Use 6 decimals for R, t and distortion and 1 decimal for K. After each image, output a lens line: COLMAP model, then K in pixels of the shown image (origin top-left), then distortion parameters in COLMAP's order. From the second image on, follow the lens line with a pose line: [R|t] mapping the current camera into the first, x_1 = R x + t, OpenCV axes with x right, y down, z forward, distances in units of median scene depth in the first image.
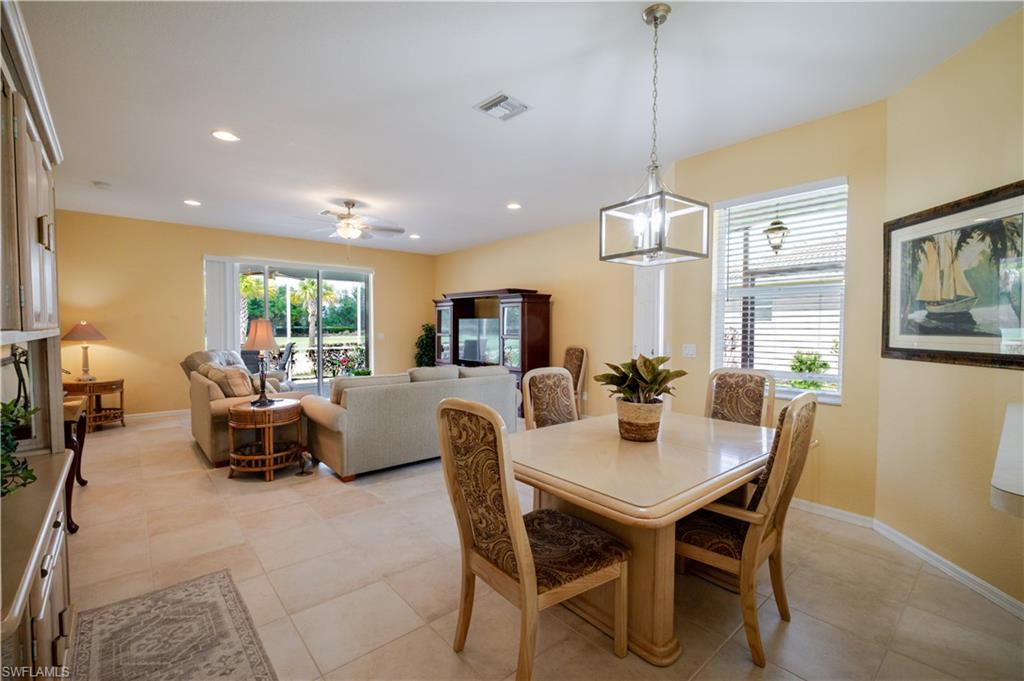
lens RADIAL K [[447.0, 0, 514.5], [0, 447.0, 341.3], [0, 0, 1]] dist [-0.001825, -0.000040]
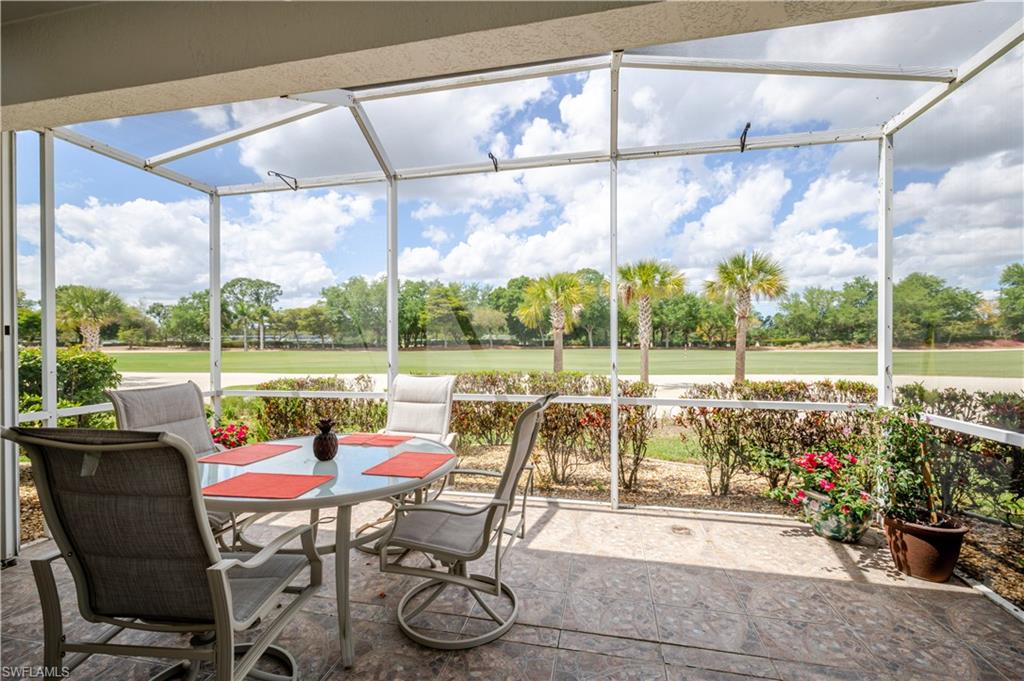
lens RADIAL K [[441.3, 0, 509.9], [0, 441.3, 342.4], [0, 0, 1]] dist [-0.002452, 0.000056]
pose [[0.594541, 0.000187, -0.804065, -0.943766], [-0.021171, 0.999657, -0.015422, -0.050939], [0.803787, 0.026192, 0.594341, 2.362829]]
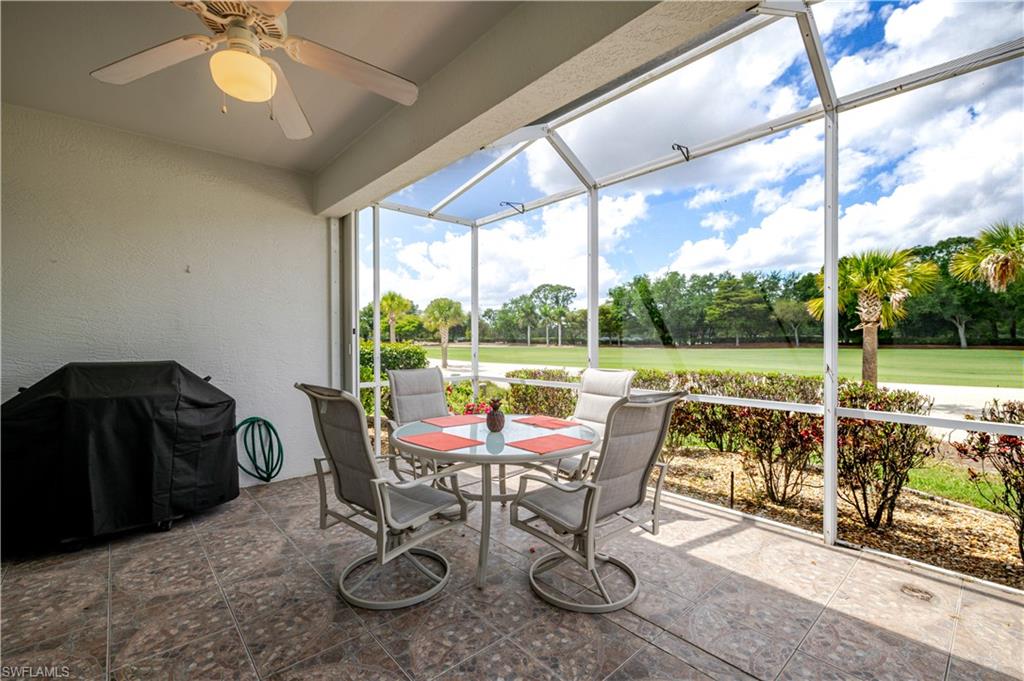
lens RADIAL K [[438.1, 0, 512.5], [0, 438.1, 342.8], [0, 0, 1]] dist [0.000474, 0.000306]
pose [[0.015947, 0.008357, -0.999838, -0.819977], [-0.028322, 0.999568, 0.007903, -0.055015], [0.999472, 0.028191, 0.016177, 2.536079]]
